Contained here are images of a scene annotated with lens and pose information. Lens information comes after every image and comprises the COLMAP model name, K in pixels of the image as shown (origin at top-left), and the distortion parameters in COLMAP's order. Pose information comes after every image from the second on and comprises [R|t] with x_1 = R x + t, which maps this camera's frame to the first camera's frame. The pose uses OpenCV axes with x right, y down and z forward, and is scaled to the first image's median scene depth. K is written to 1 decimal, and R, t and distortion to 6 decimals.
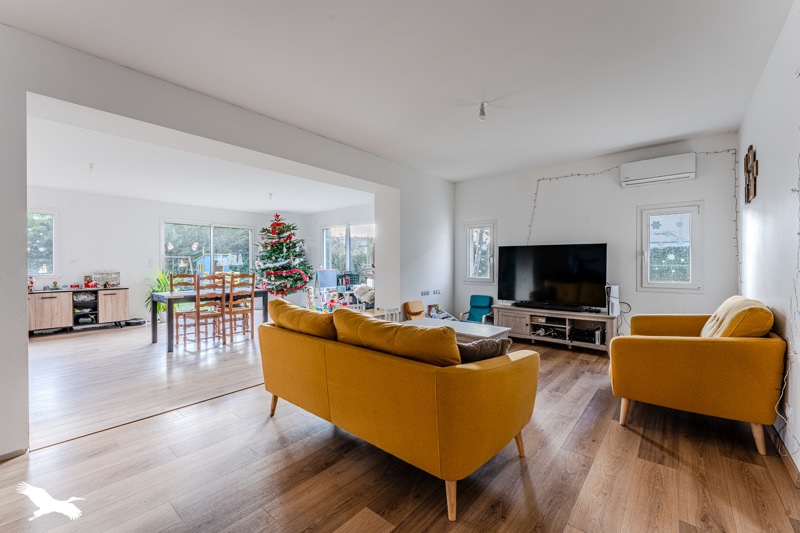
lens RADIAL K [[328.8, 0, 397.6], [0, 328.8, 265.6], [0, 0, 1]] dist [0.000127, 0.000041]
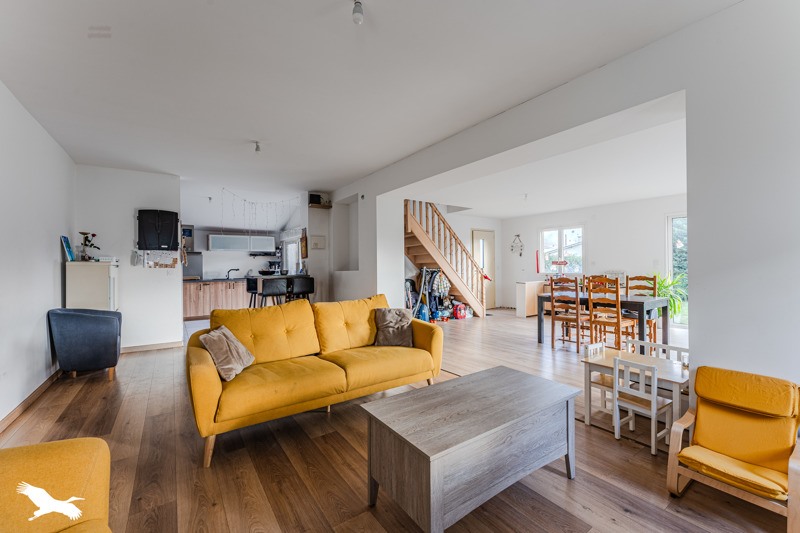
lens RADIAL K [[328.8, 0, 397.4], [0, 328.8, 266.8], [0, 0, 1]] dist [0.000127, 0.000041]
pose [[-0.291391, 0.001042, -0.956603, 0.503691], [0.005580, 0.999984, -0.000610, -0.003766], [0.956588, -0.005515, -0.291393, 0.803529]]
